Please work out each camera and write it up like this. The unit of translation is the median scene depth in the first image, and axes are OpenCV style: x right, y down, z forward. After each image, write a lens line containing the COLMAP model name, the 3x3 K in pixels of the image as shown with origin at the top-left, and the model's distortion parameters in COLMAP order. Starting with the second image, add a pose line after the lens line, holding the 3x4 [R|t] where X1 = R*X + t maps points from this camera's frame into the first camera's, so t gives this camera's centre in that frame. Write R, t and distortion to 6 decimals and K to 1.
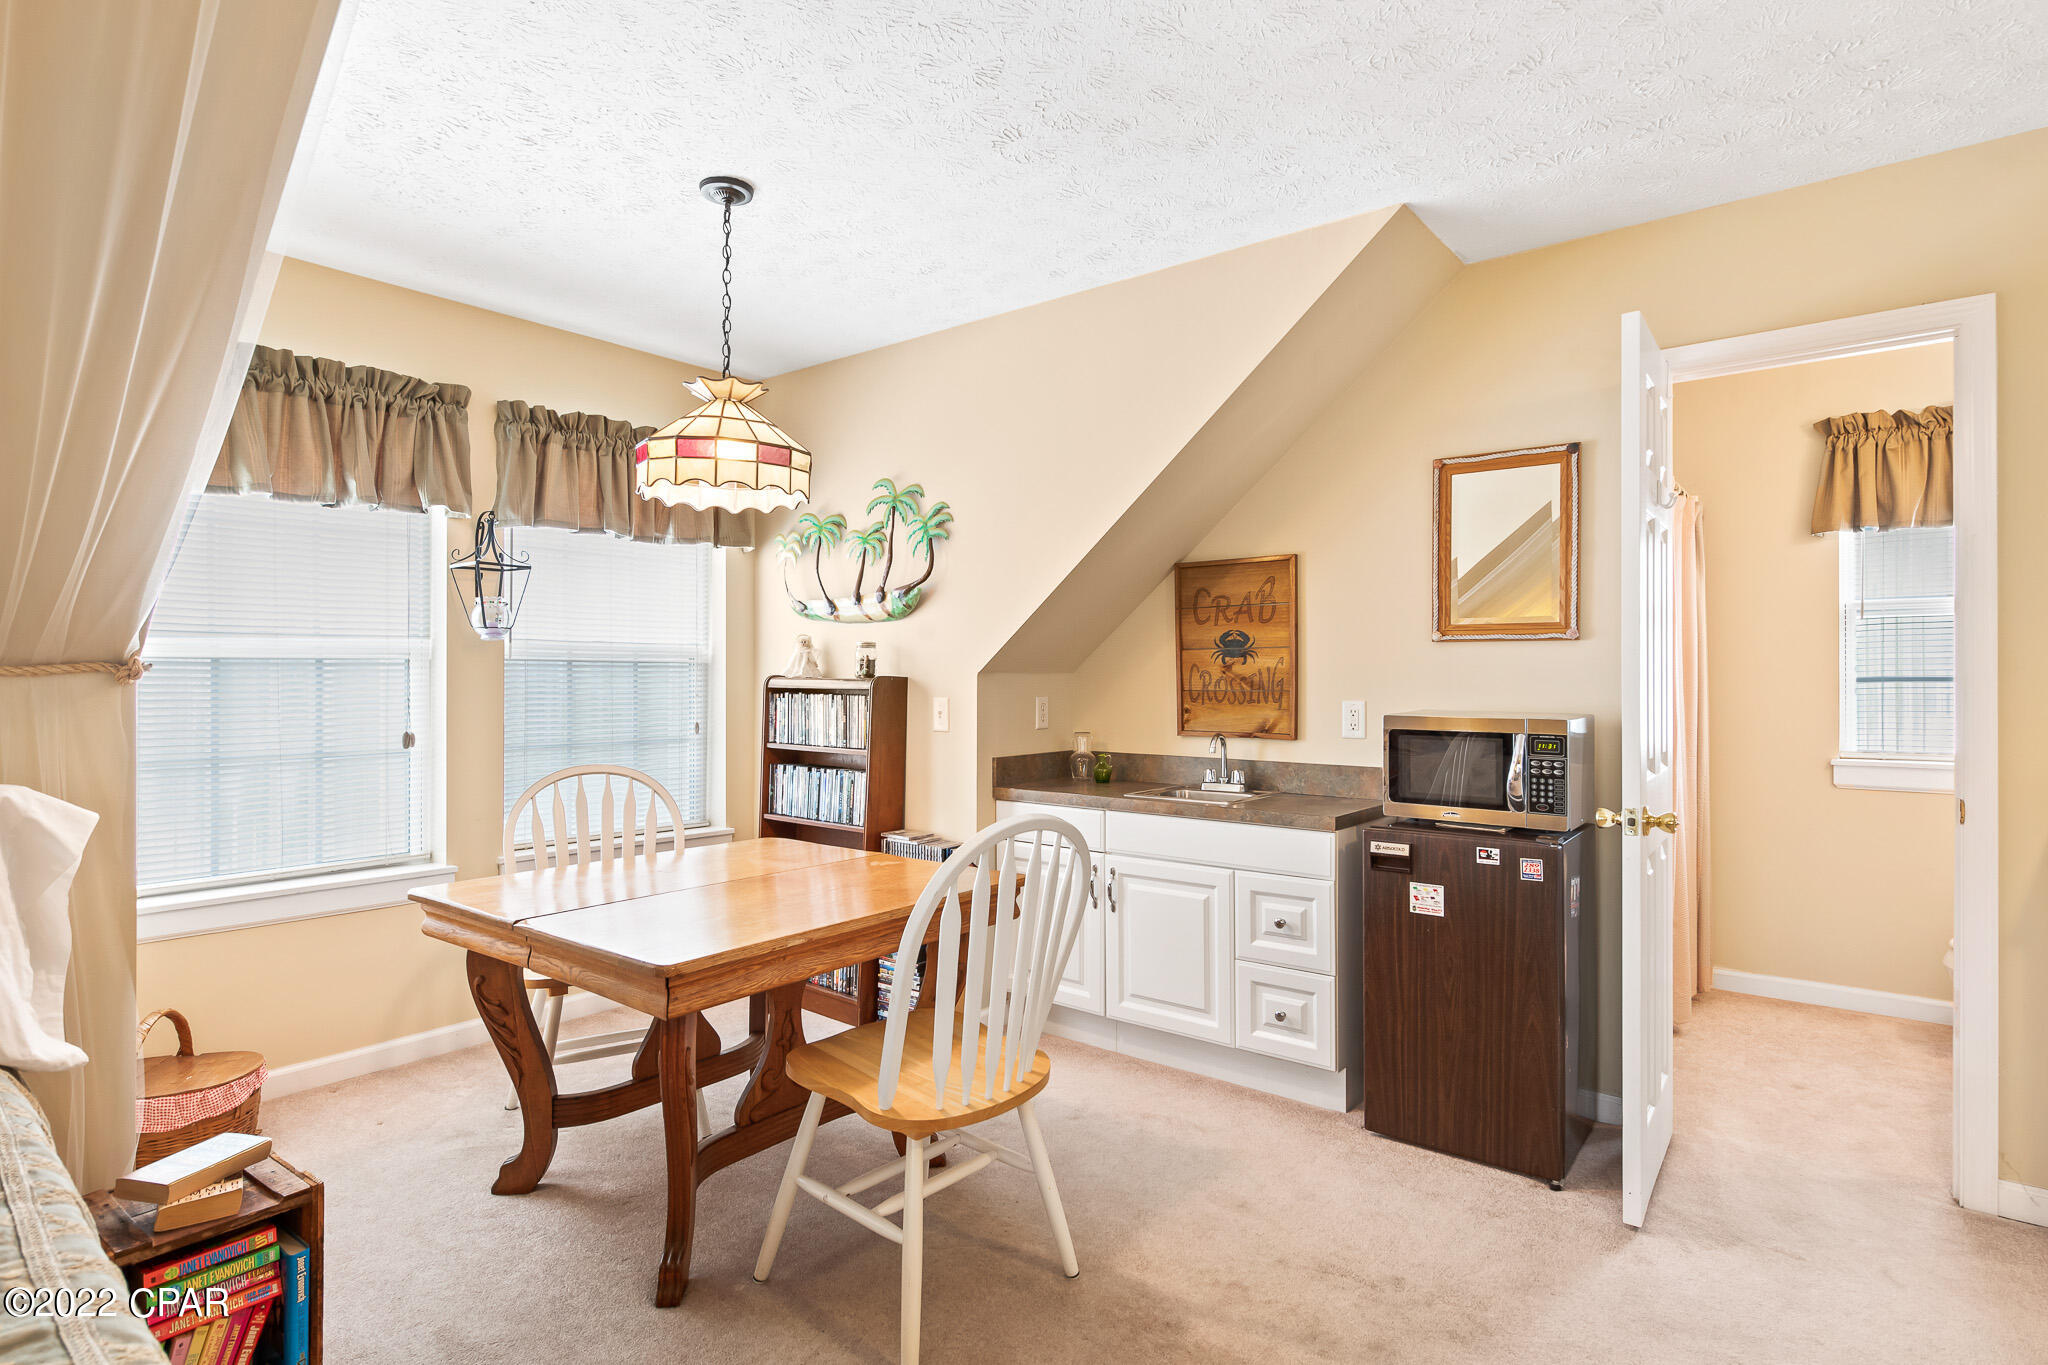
lens RADIAL K [[1077.2, 0, 1027.6], [0, 1077.2, 667.7], [0, 0, 1]] dist [0.005507, 0.000920]
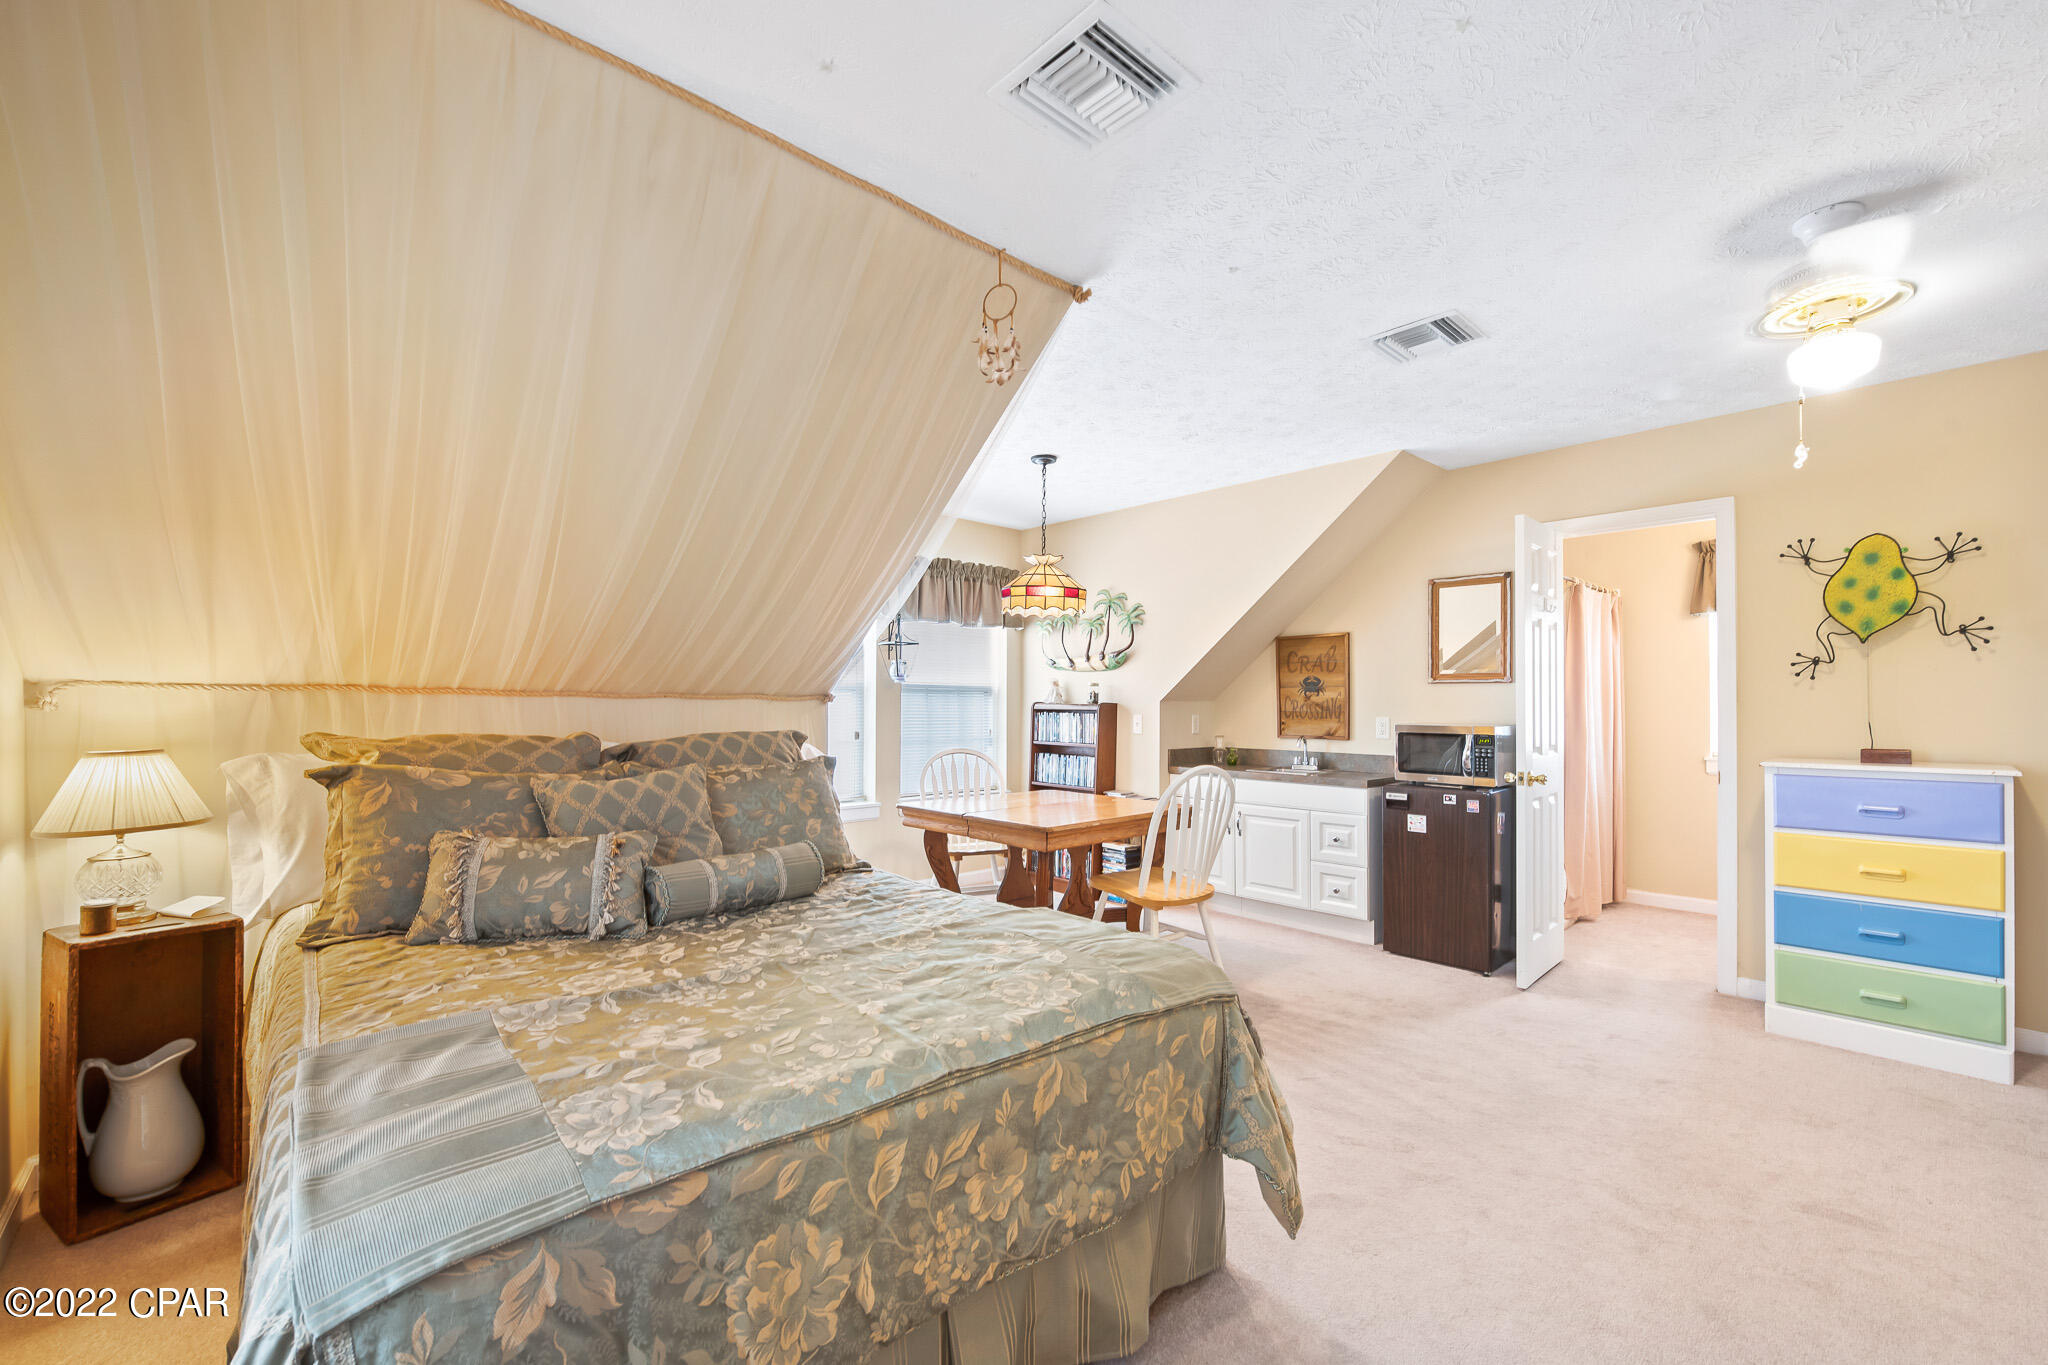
lens RADIAL K [[875.9, 0, 1008.7], [0, 875.9, 689.5], [0, 0, 1]] dist [-0.003287, -0.000326]
pose [[0.987004, 0.000758, -0.160696, -0.068164], [-0.002291, 0.999954, -0.009351, 0.000449], [0.160682, 0.009598, 0.986960, -0.510956]]
